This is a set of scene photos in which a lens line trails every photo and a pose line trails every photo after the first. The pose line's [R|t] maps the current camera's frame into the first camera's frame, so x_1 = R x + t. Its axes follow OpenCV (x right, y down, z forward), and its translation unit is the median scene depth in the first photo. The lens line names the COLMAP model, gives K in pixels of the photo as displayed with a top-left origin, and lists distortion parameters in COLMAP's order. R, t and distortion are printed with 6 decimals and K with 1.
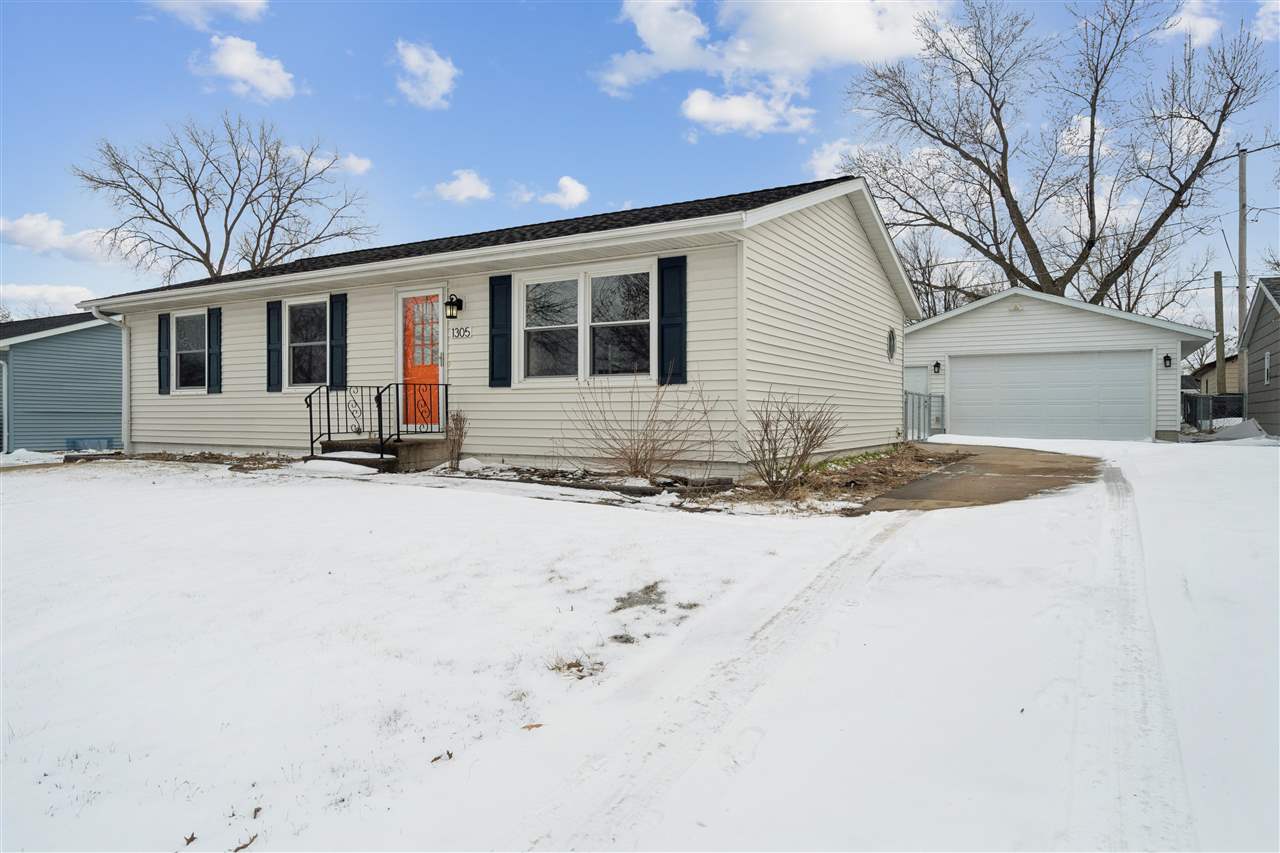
lens RADIAL K [[814.0, 0, 640.0], [0, 814.0, 426.5], [0, 0, 1]] dist [-0.051342, 0.000195]
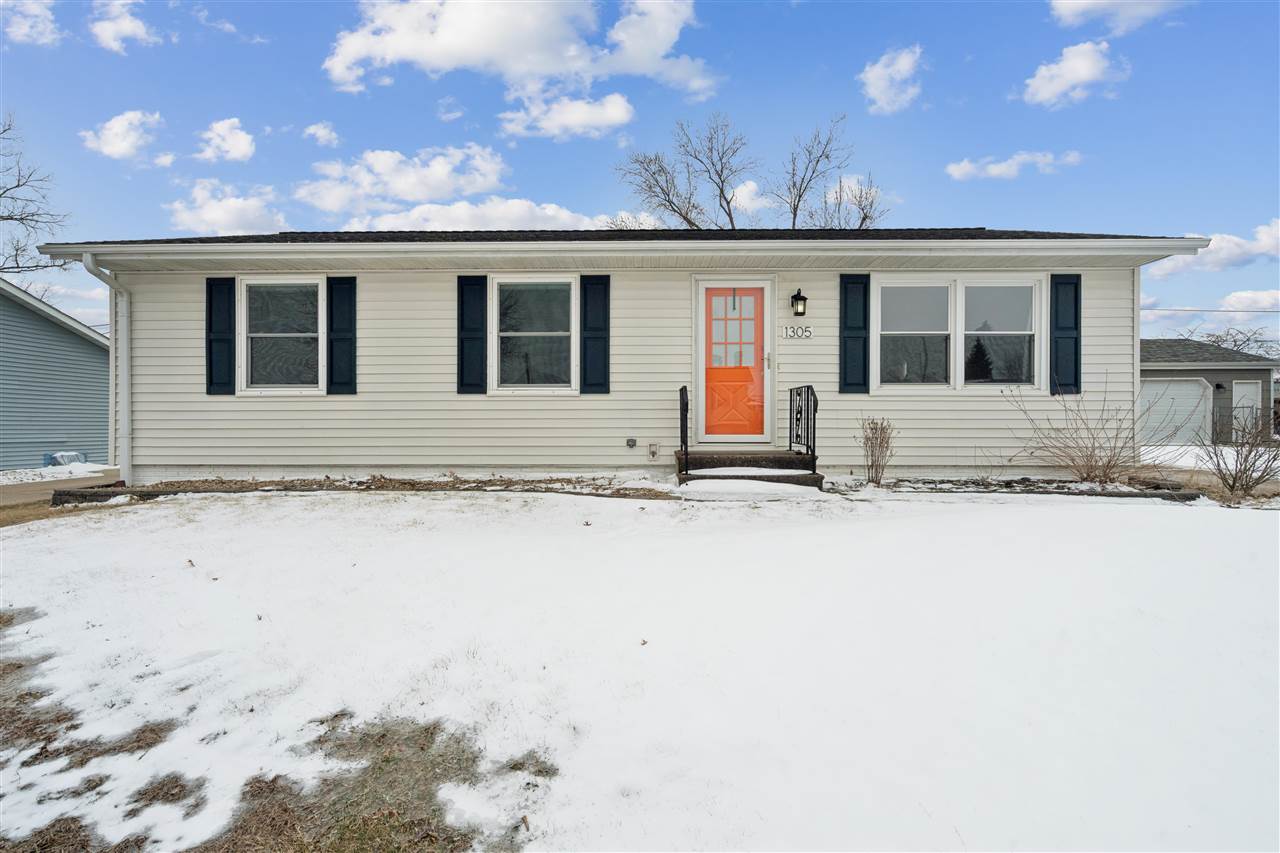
lens RADIAL K [[676.6, 0, 640.0], [0, 676.6, 426.5], [0, 0, 1]] dist [-0.022349, 0.000522]
pose [[0.876564, -0.005204, 0.481257, -0.566453], [0.009030, 0.999943, -0.005634, -0.006118], [-0.481201, 0.009284, 0.876561, 0.327220]]
